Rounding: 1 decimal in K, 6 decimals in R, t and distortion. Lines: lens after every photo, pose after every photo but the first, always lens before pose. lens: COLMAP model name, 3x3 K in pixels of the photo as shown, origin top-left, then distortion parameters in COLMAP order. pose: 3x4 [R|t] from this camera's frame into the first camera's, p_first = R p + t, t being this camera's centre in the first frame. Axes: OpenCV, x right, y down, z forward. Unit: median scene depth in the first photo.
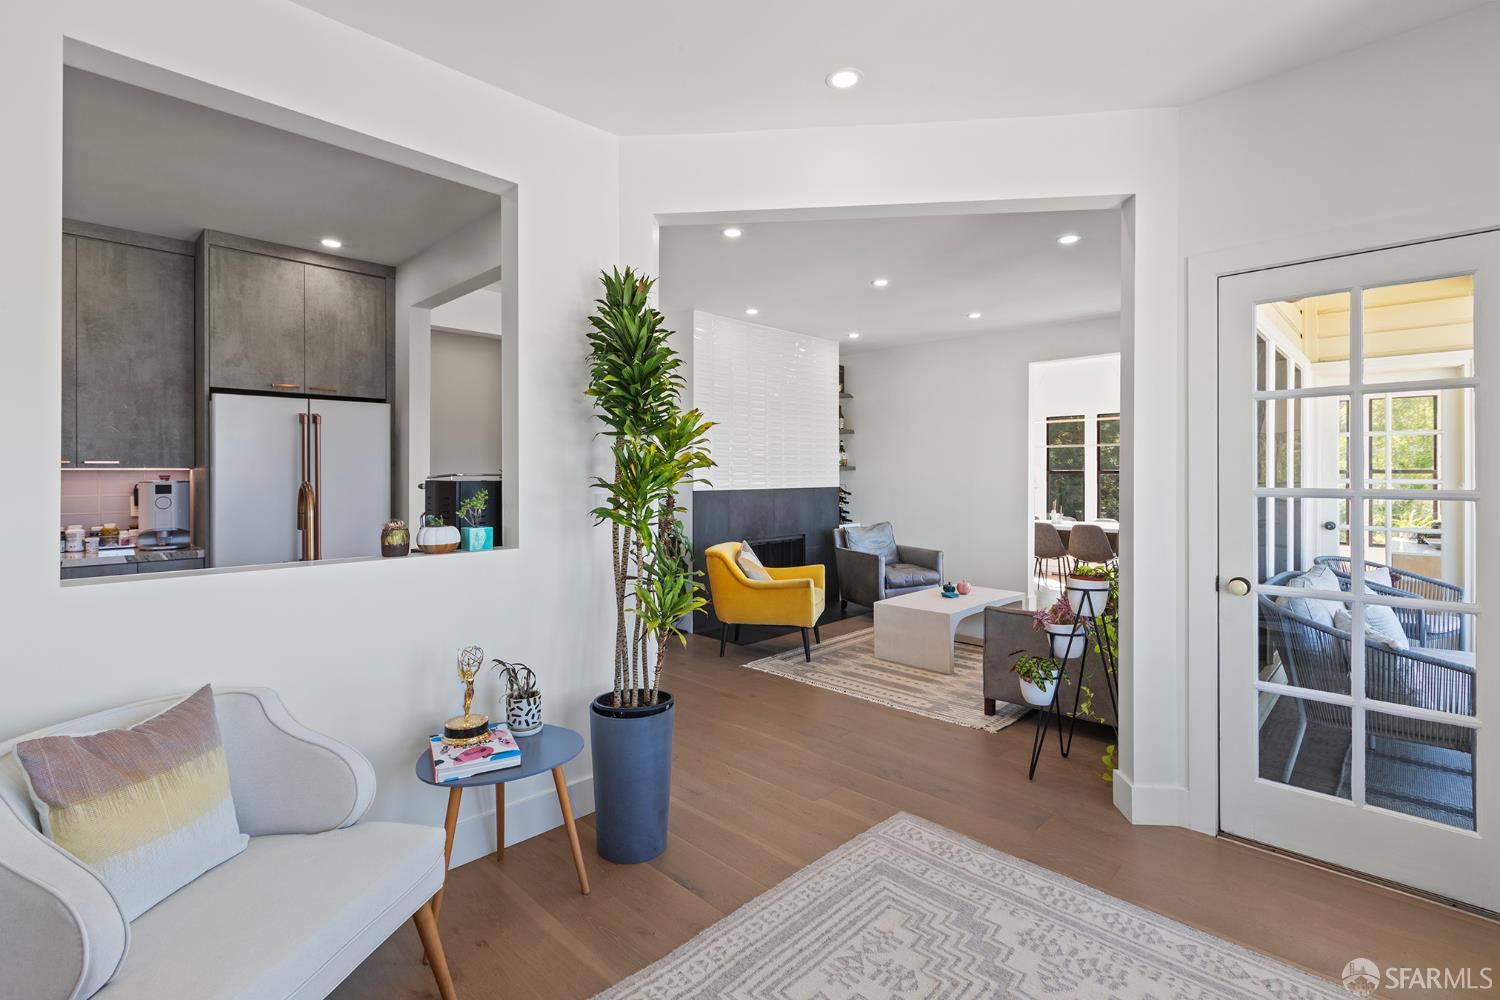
lens RADIAL K [[700.5, 0, 746.5], [0, 700.5, 500.8], [0, 0, 1]] dist [0.012197, -0.000935]
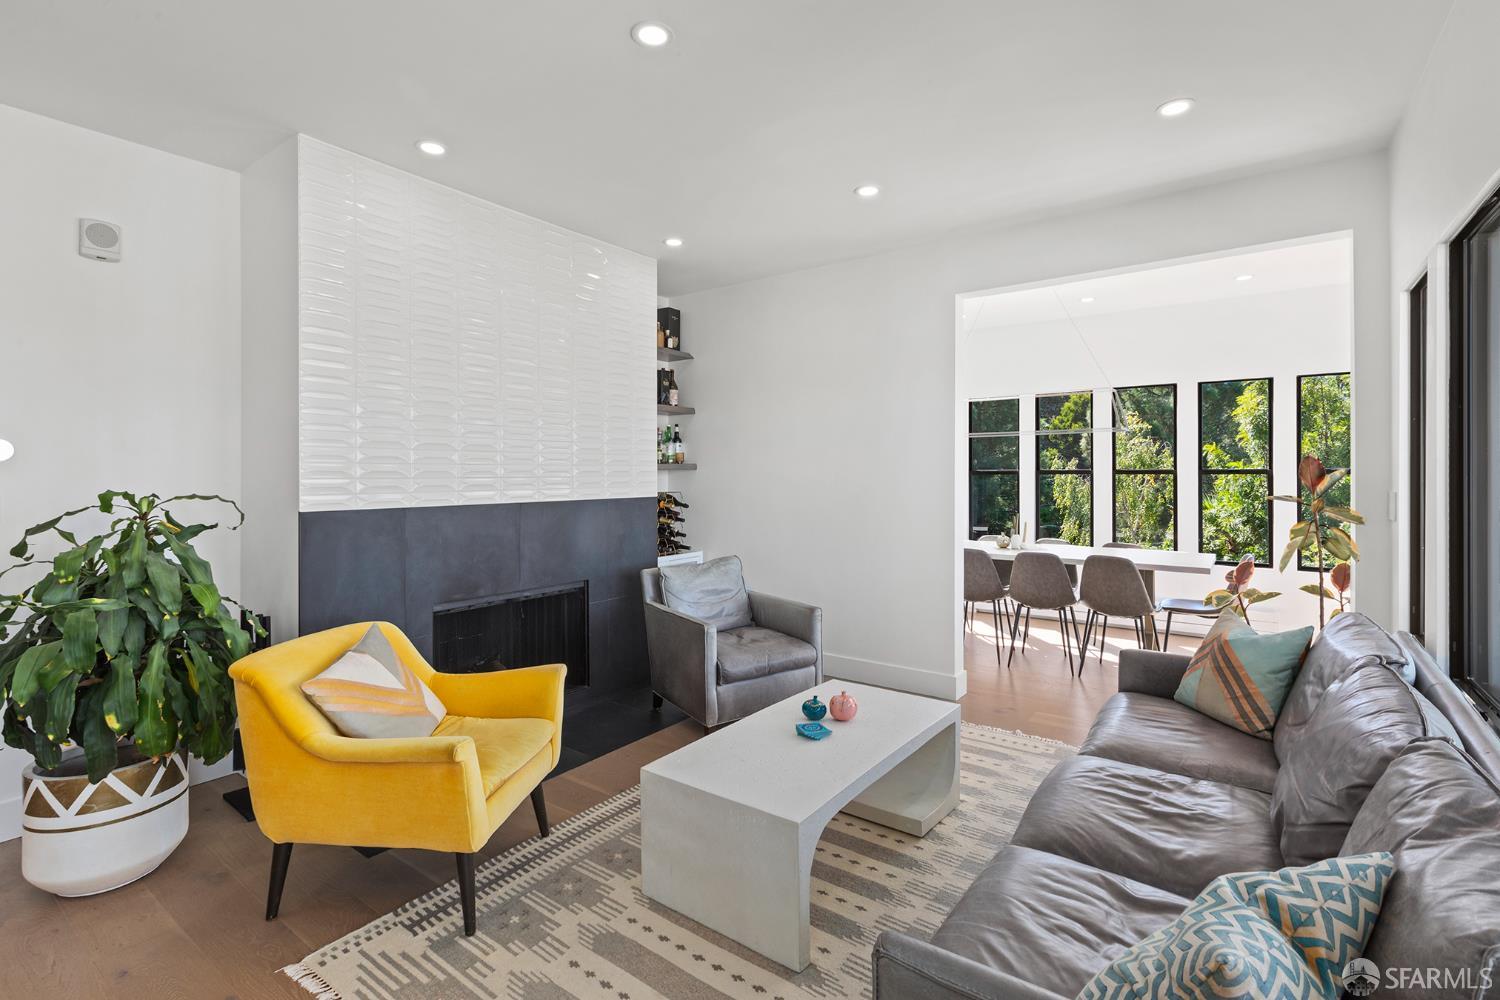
lens RADIAL K [[700.5, 0, 750.6], [0, 700.5, 505.7], [0, 0, 1]] dist [0.012197, -0.000935]
pose [[0.989895, -0.008511, 0.141548, 0.133383], [0.007612, 0.999947, 0.006896, -0.016644], [-0.141599, -0.005749, 0.989907, 0.410310]]
